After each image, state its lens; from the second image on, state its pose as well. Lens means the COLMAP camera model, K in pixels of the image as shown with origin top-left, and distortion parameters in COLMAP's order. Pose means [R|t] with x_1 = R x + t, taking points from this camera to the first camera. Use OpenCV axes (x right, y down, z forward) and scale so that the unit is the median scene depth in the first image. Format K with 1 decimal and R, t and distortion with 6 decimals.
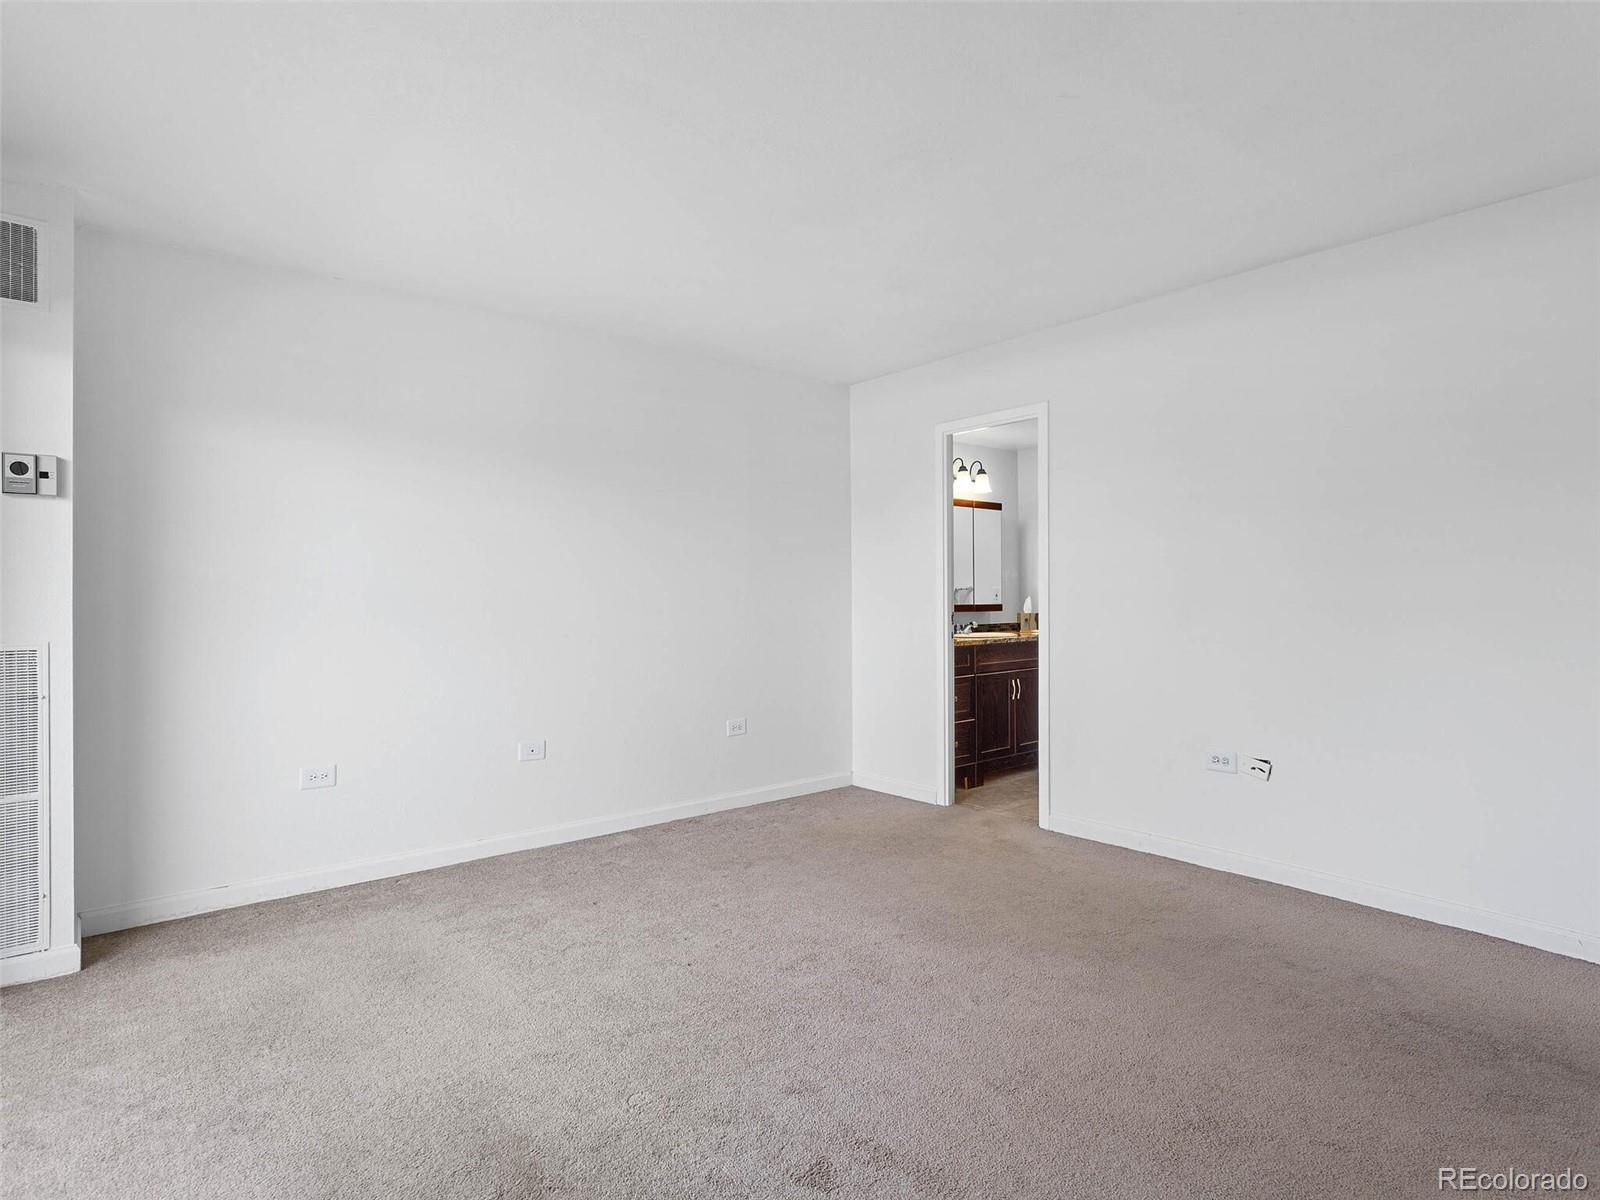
lens RADIAL K [[853.6, 0, 794.5], [0, 853.6, 602.9], [0, 0, 1]] dist [0.003889, 0.002227]
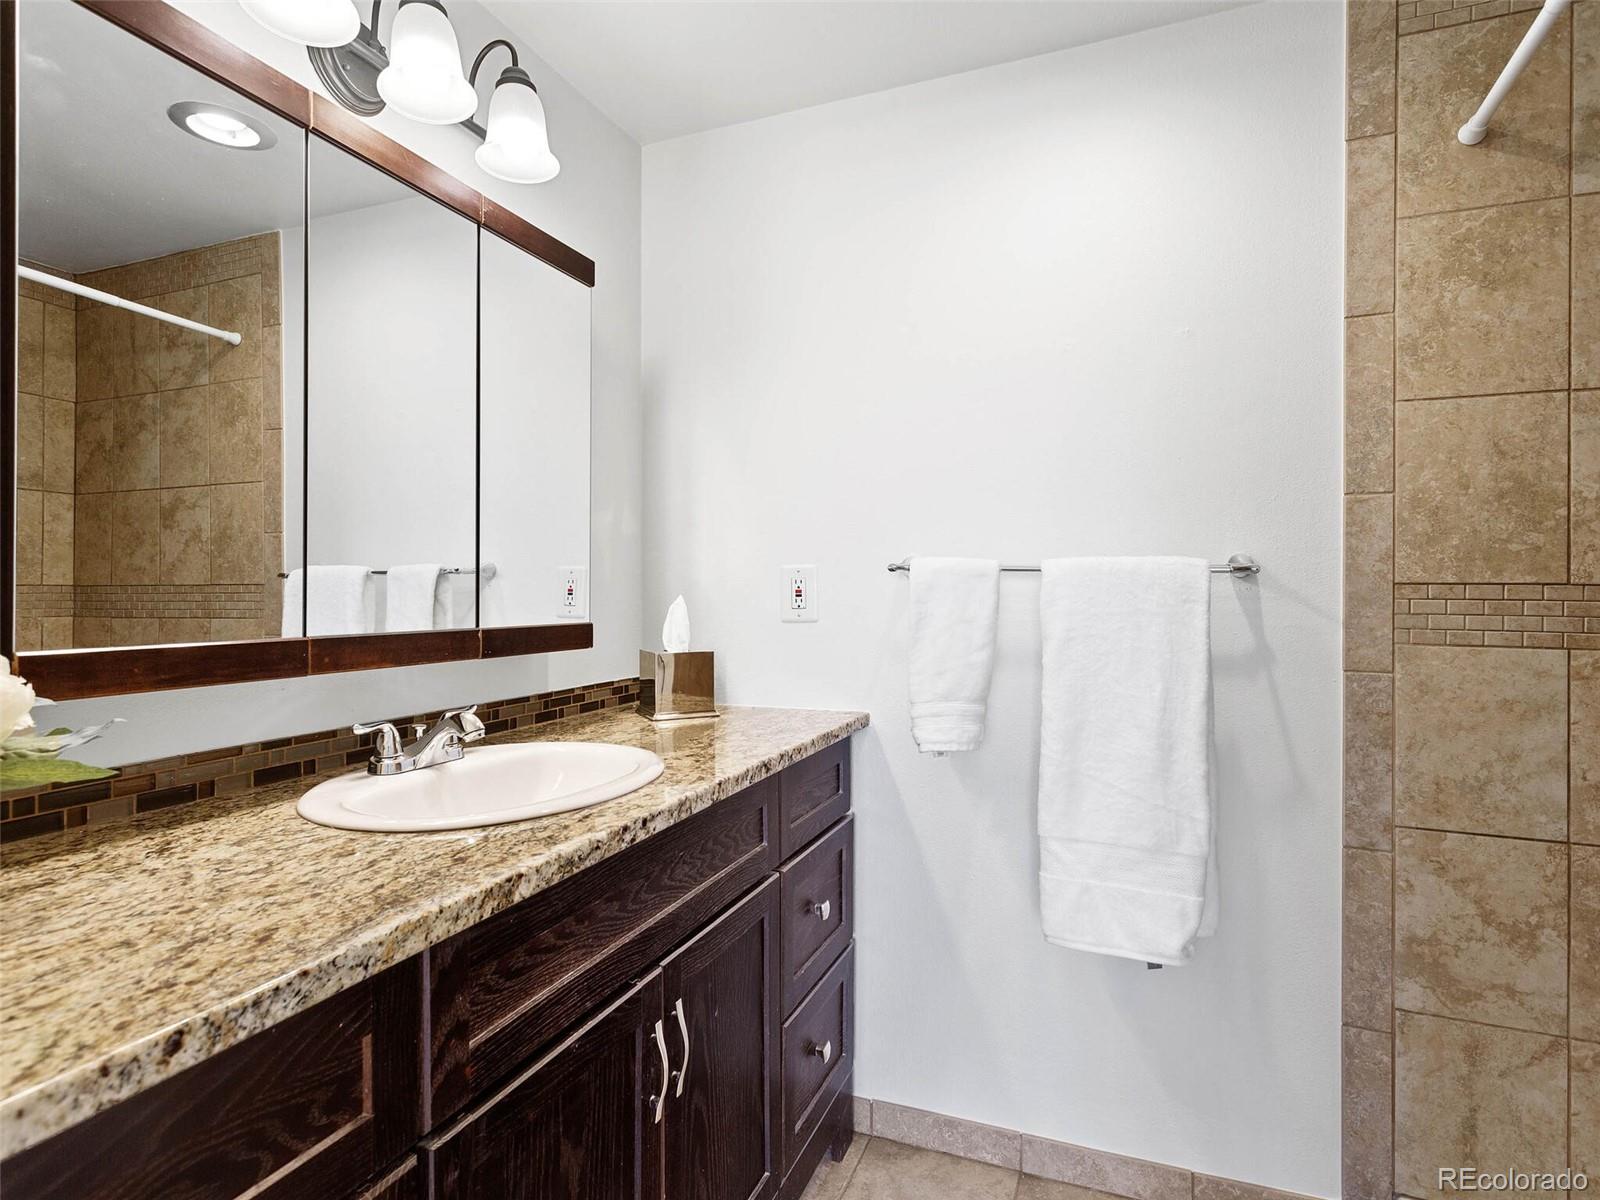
lens RADIAL K [[853.6, 0, 804.7], [0, 853.6, 596.1], [0, 0, 1]] dist [0.003889, 0.002227]
pose [[0.876425, 0.006298, 0.481497, 0.168806], [-0.006380, 0.999979, -0.001468, -0.006940], [-0.481496, -0.001785, 0.876446, 0.719608]]
